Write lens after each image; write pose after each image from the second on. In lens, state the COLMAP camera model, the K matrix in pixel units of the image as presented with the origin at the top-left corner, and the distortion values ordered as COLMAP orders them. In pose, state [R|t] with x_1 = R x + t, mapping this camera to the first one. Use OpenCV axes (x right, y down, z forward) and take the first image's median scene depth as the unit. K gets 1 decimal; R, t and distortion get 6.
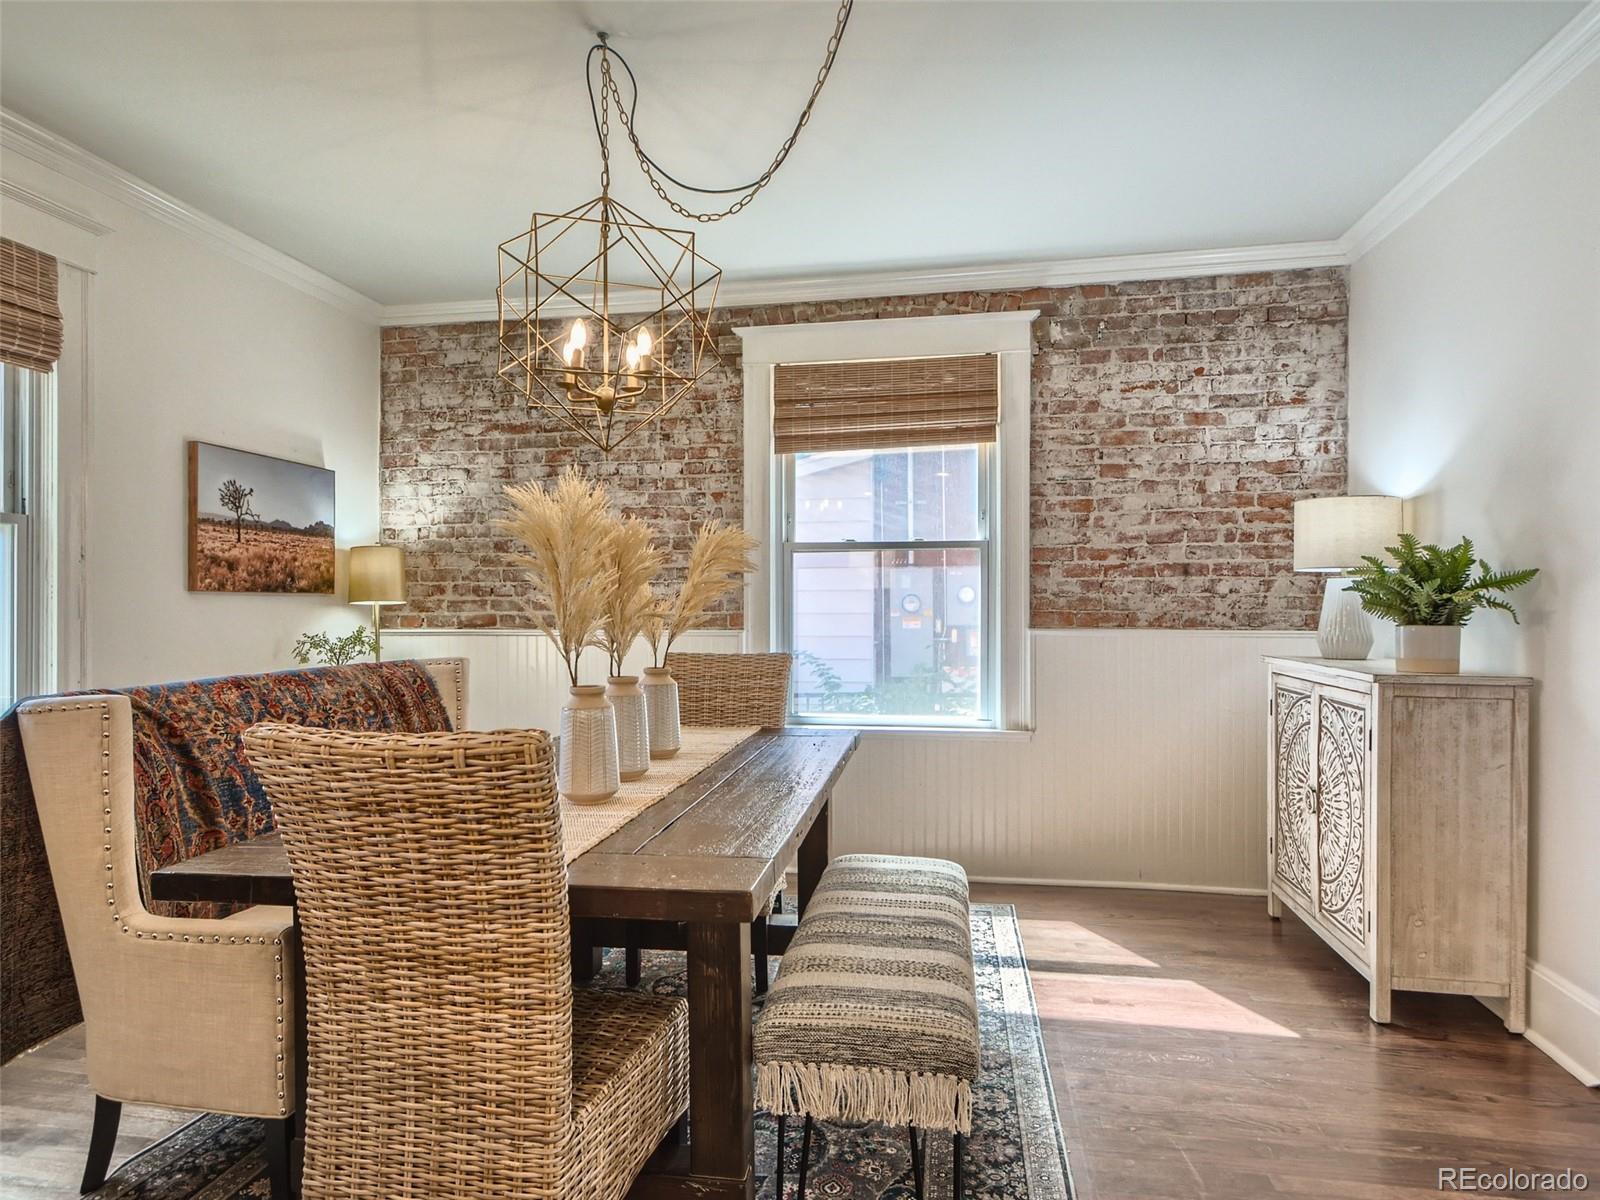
lens RADIAL K [[854.8, 0, 777.1], [0, 854.8, 594.7], [0, 0, 1]] dist [0.003472, 0.000886]
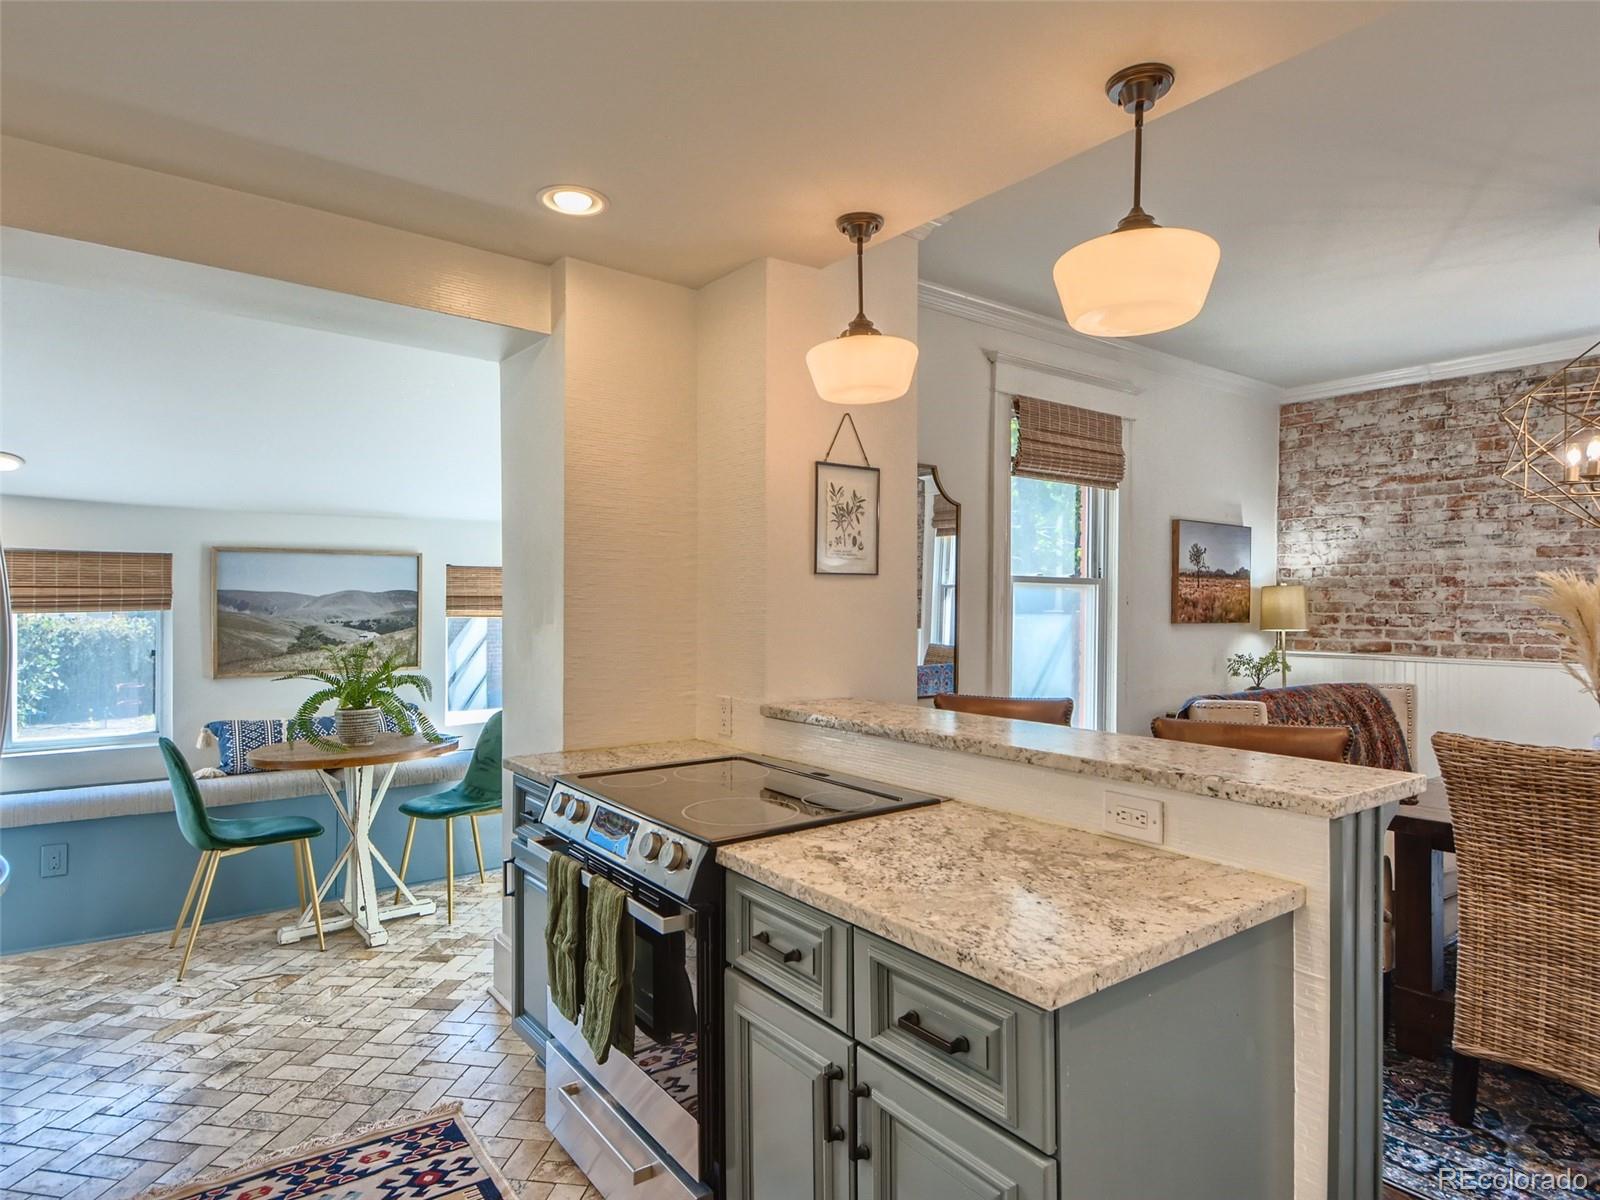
lens RADIAL K [[896.4, 0, 800.0], [0, 896.4, 600.0], [0, 0, 1]] dist [0.039725, -0.027889]
pose [[0.748310, 0.008042, -0.663300, -0.116112], [0.001050, 0.999911, 0.013308, -0.051026], [0.663348, -0.010655, 0.748235, -0.440119]]
